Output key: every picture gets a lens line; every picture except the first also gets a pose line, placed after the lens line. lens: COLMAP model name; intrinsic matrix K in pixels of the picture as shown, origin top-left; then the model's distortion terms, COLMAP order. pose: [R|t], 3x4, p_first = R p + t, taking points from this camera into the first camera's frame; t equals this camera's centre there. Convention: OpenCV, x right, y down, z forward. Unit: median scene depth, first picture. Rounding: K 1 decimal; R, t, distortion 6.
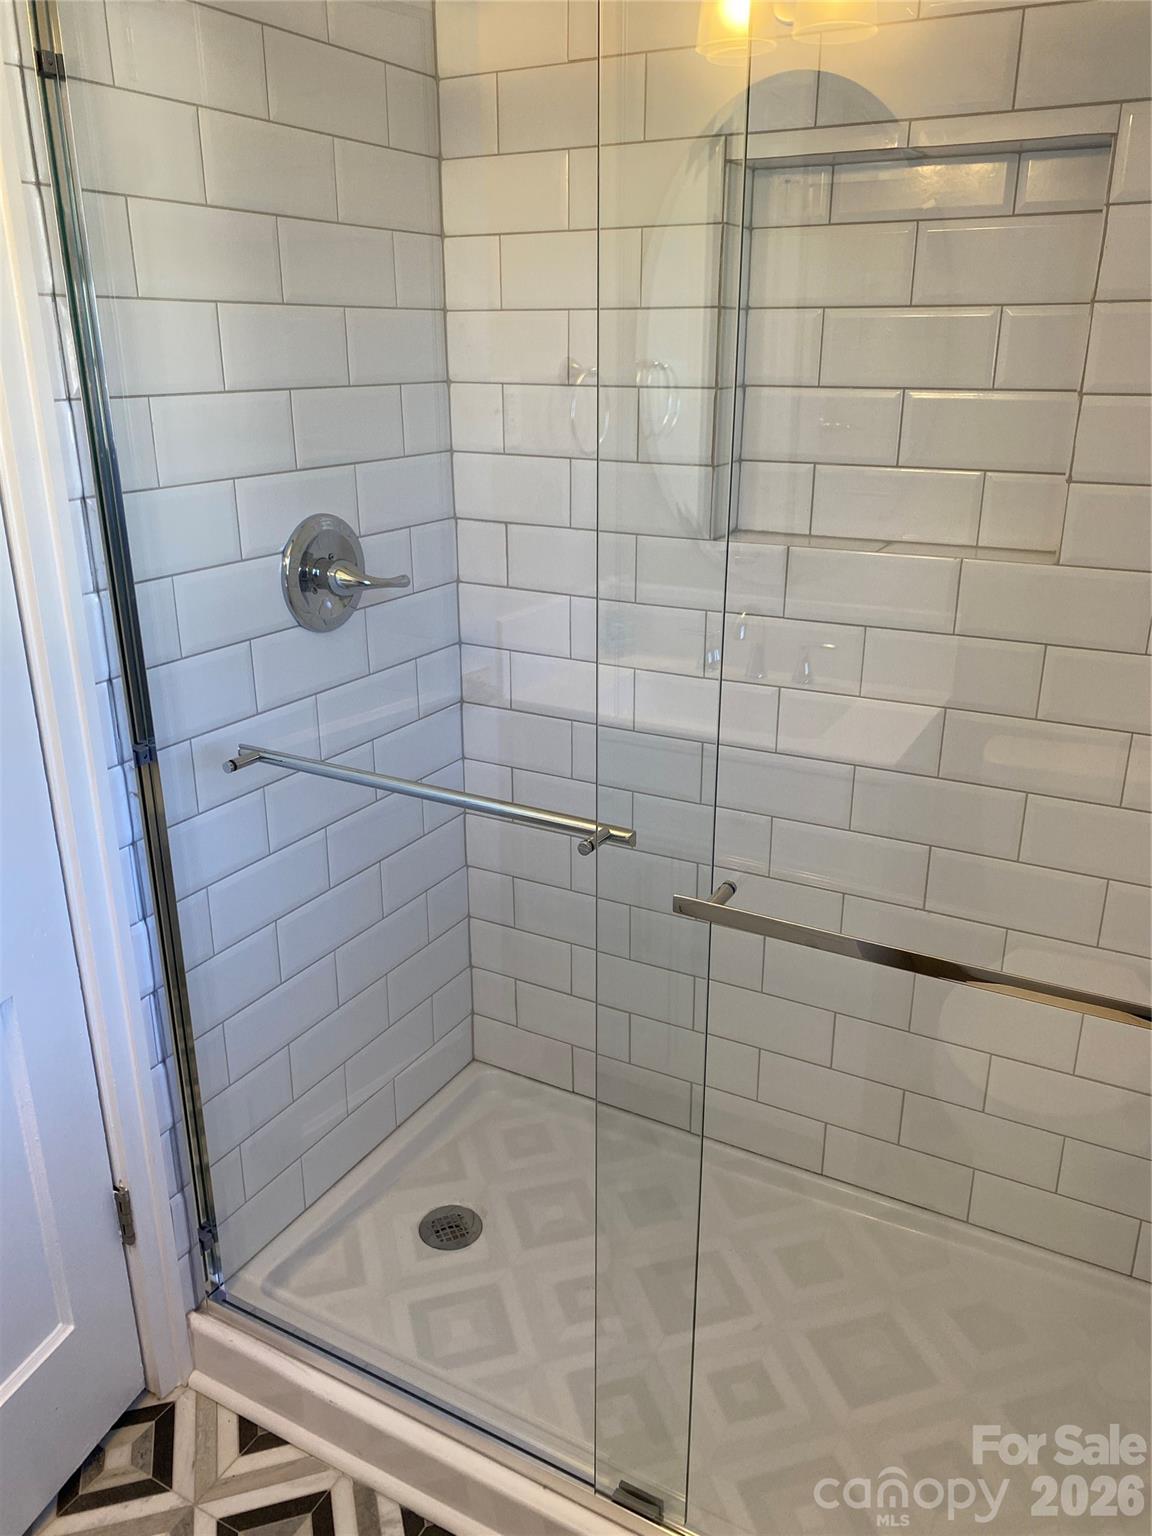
lens RADIAL K [[1180.0, 0, 577.8], [0, 1180.0, 760.5], [0, 0, 1]] dist [0.027842, -0.012043]
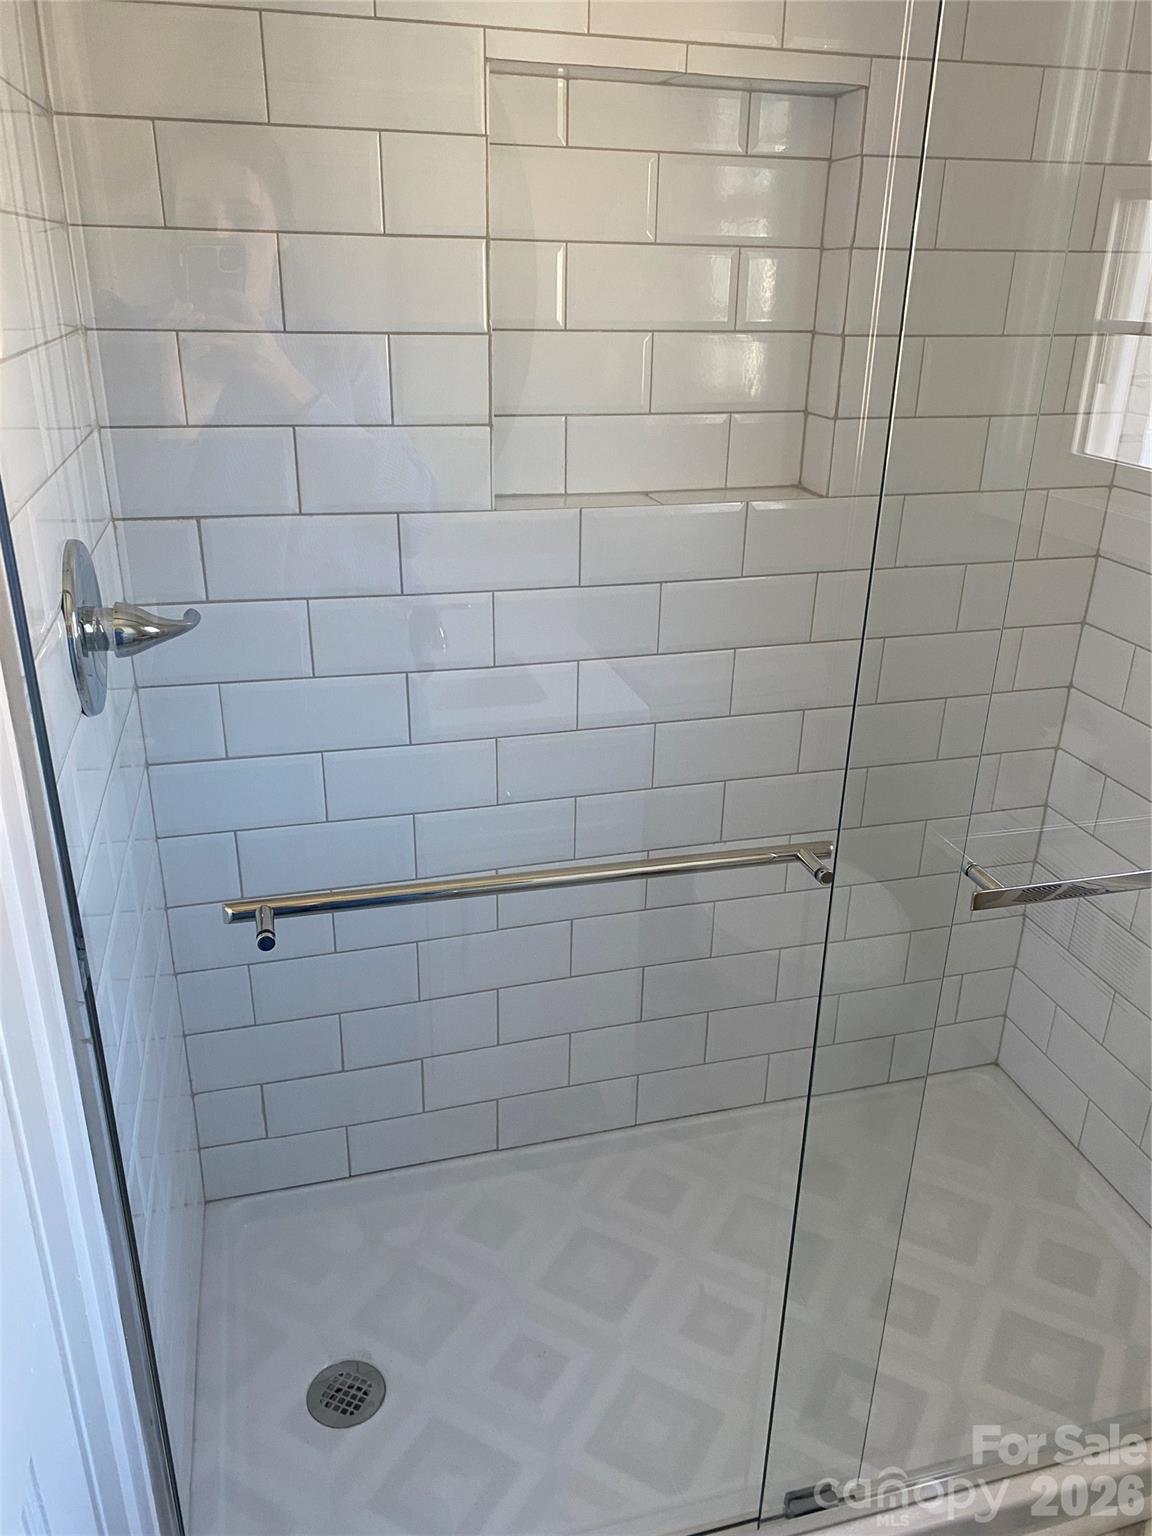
lens RADIAL K [[1155.6, 0, 579.0], [0, 1155.6, 776.7], [0, 0, 1]] dist [0.034675, -0.026045]
pose [[0.714537, -0.264540, 0.647654, -0.496401], [0.216702, 0.963913, 0.154638, -0.127661], [-0.665190, 0.029854, 0.746077, 0.354601]]
